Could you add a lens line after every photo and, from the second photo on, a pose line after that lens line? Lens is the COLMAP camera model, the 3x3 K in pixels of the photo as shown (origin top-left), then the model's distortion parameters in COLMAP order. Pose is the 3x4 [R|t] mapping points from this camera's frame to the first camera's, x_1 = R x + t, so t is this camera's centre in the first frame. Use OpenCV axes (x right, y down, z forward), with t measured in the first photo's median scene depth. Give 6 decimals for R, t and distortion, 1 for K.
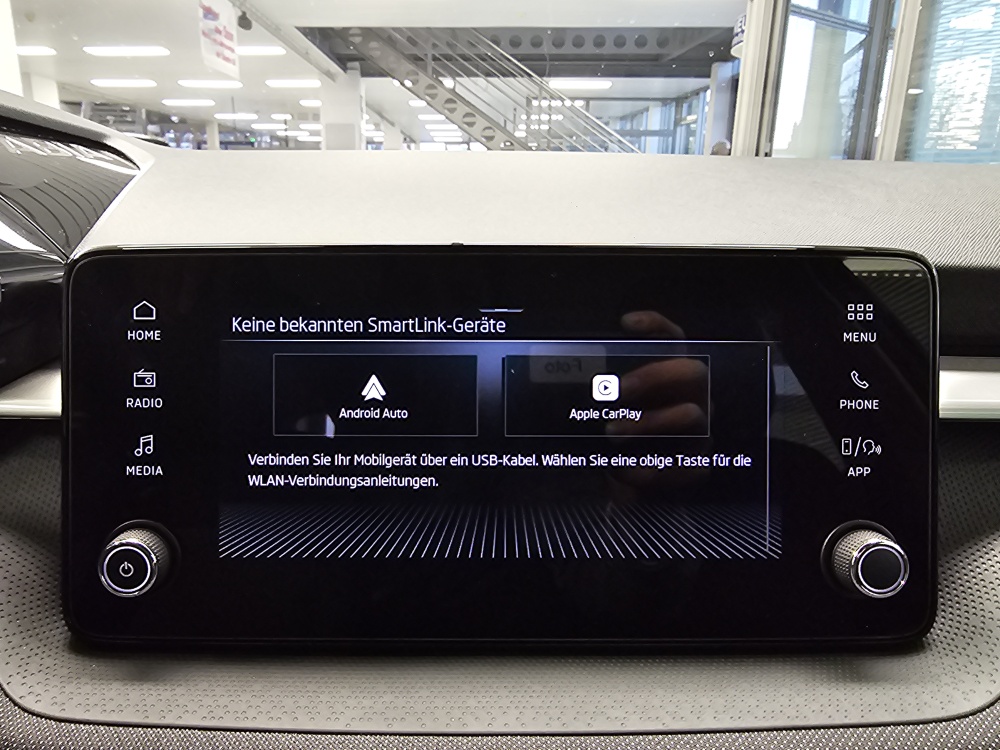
lens RADIAL K [[694.8, 0, 478.3], [0, 694.8, 376.8], [0, 0, 1]] dist [0.002297, 0.003428]
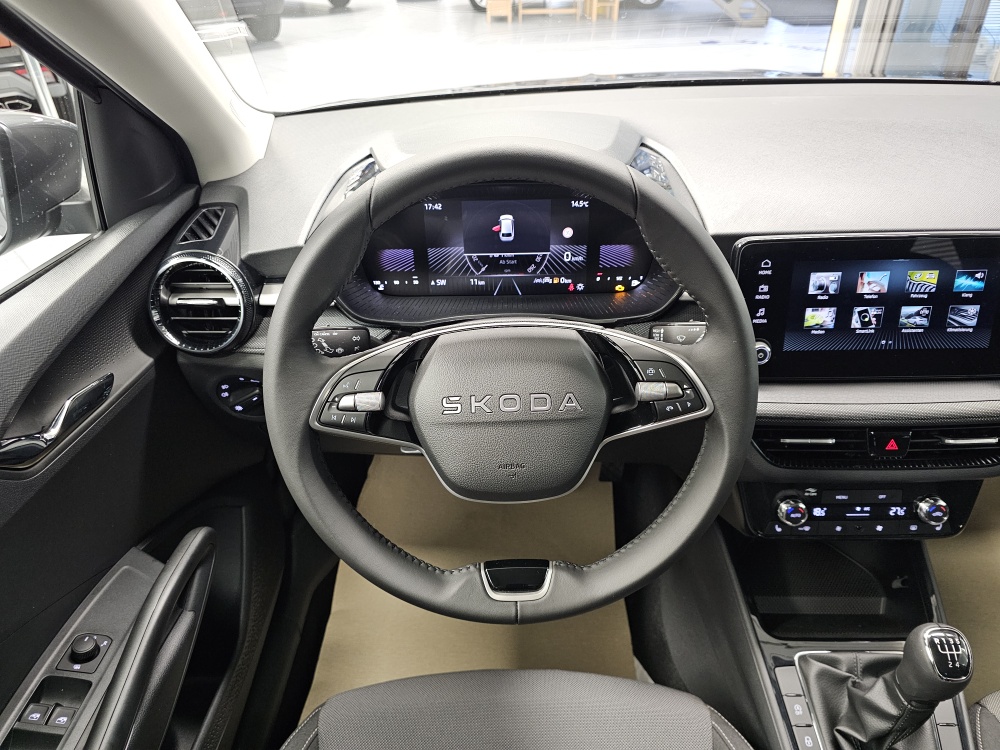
lens RADIAL K [[689.8, 0, 499.7], [0, 689.8, 378.8], [0, 0, 1]] dist [0.048420, -0.048136]
pose [[0.999756, -0.017533, -0.013469, -1.461528], [0.020916, 0.947450, 0.319218, -0.543538], [0.007164, -0.319422, 0.947585, -1.675995]]
